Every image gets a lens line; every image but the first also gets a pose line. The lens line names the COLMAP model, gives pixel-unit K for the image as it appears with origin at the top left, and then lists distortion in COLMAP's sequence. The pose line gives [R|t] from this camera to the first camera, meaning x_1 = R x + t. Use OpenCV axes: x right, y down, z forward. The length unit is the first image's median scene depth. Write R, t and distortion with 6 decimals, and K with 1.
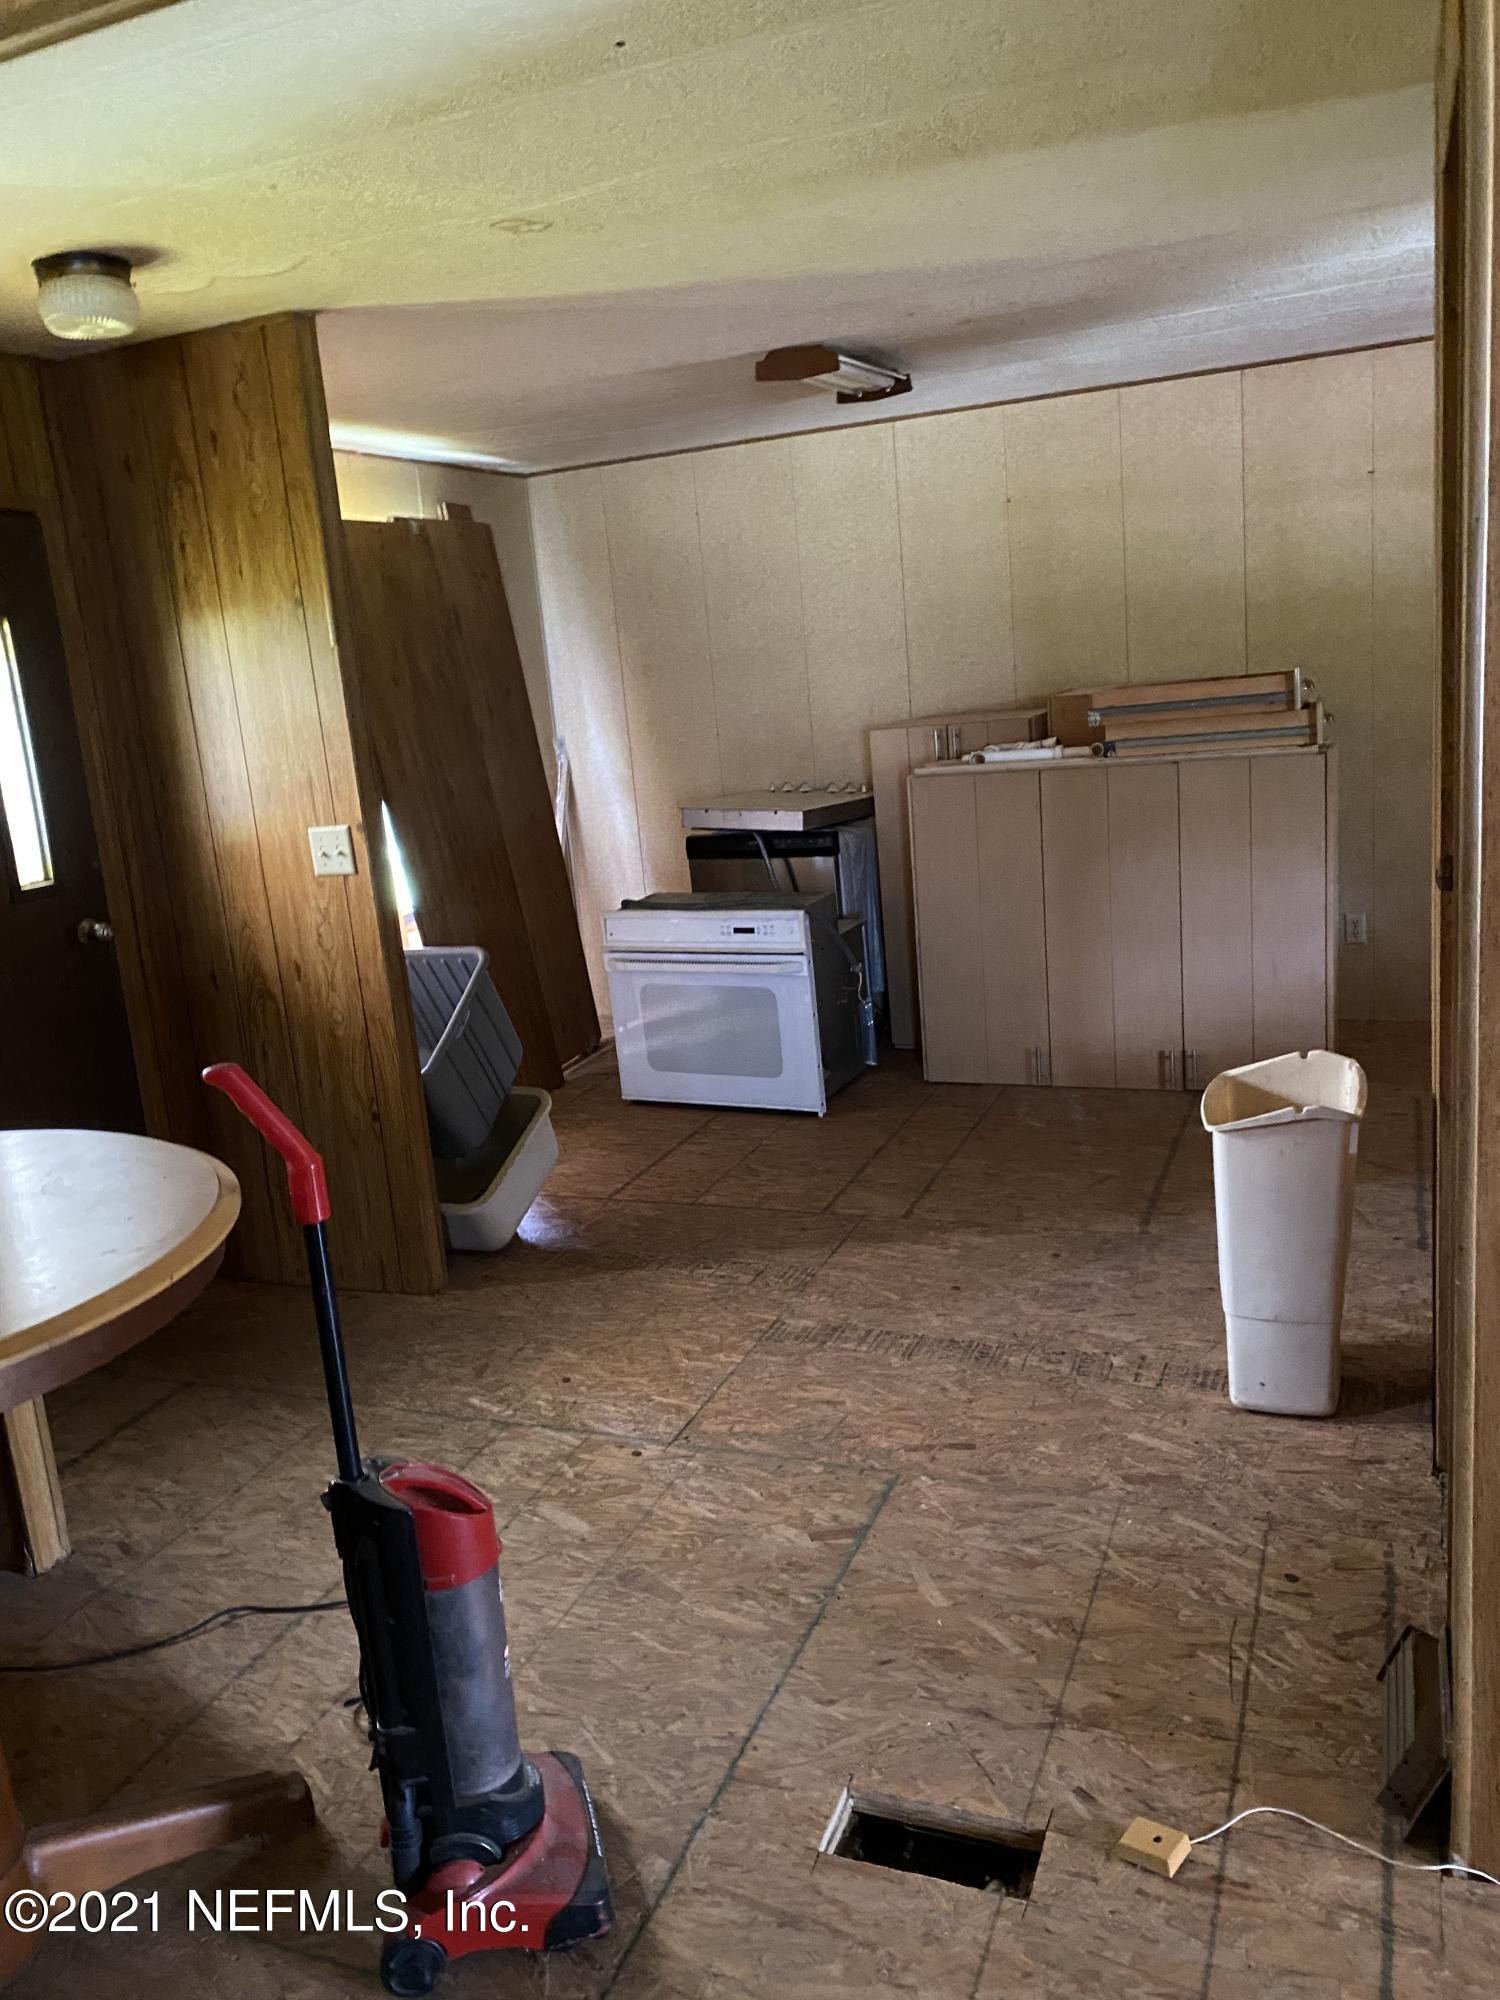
lens RADIAL K [[1544.2, 0, 748.7], [0, 1544.2, 997.8], [0, 0, 1]] dist [0.002231, 0.002580]
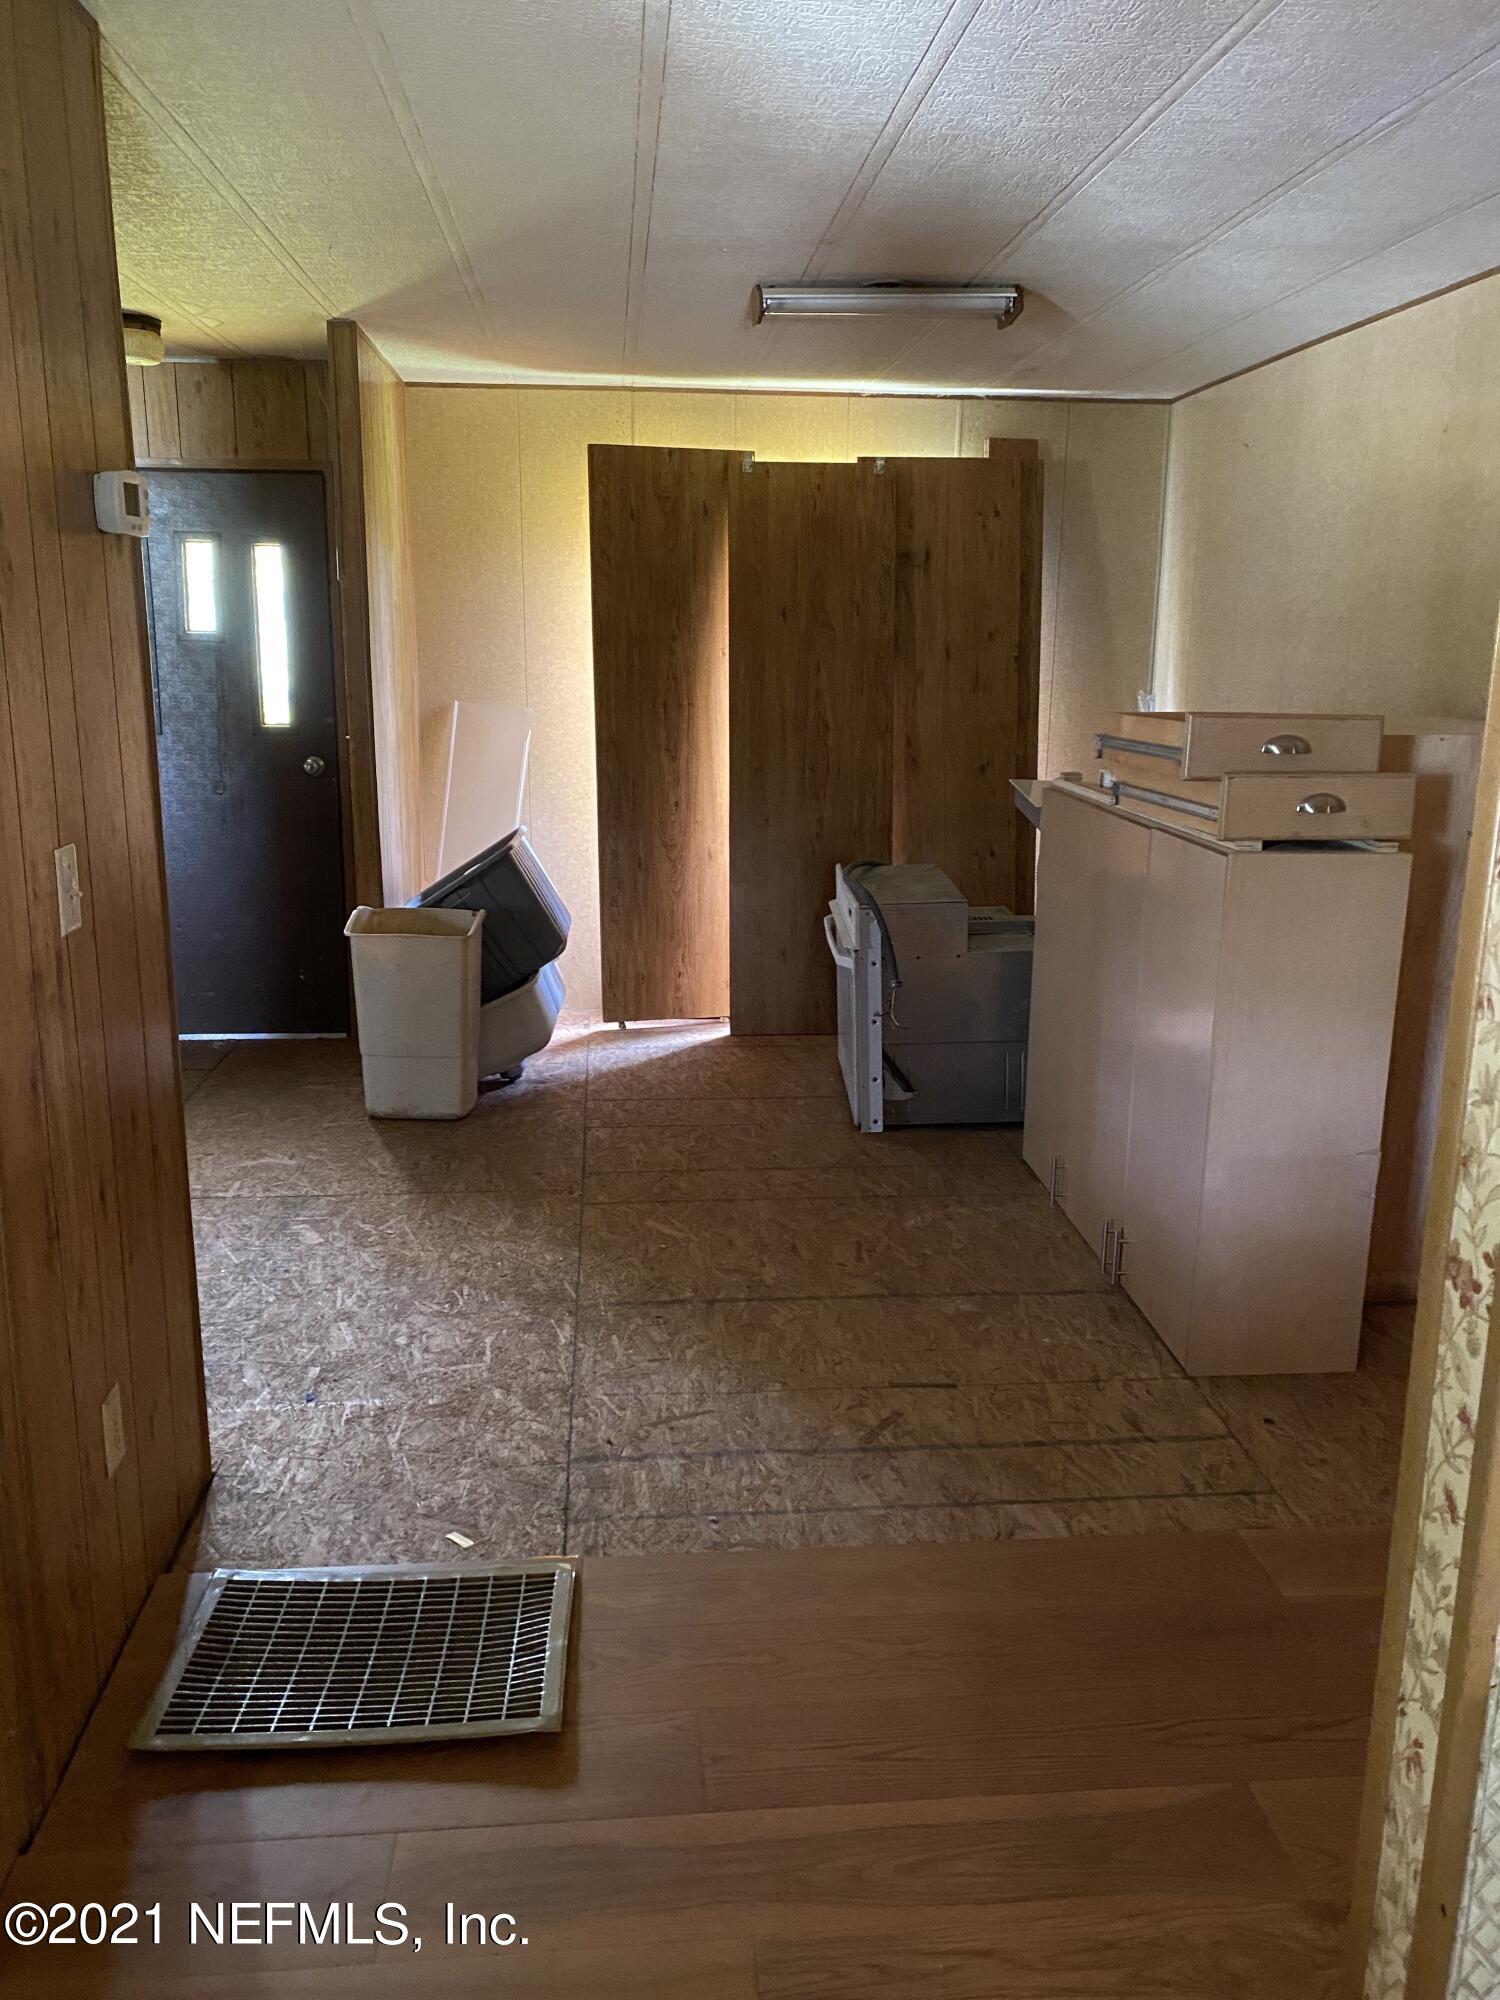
lens RADIAL K [[1544.2, 0, 747.6], [0, 1544.2, 996.2], [0, 0, 1]] dist [0.002231, 0.002580]
pose [[0.453008, 0.297062, -0.840558, 0.791232], [-0.236999, 0.949053, 0.207677, -0.180316], [0.859427, 0.105132, 0.500332, 0.491381]]
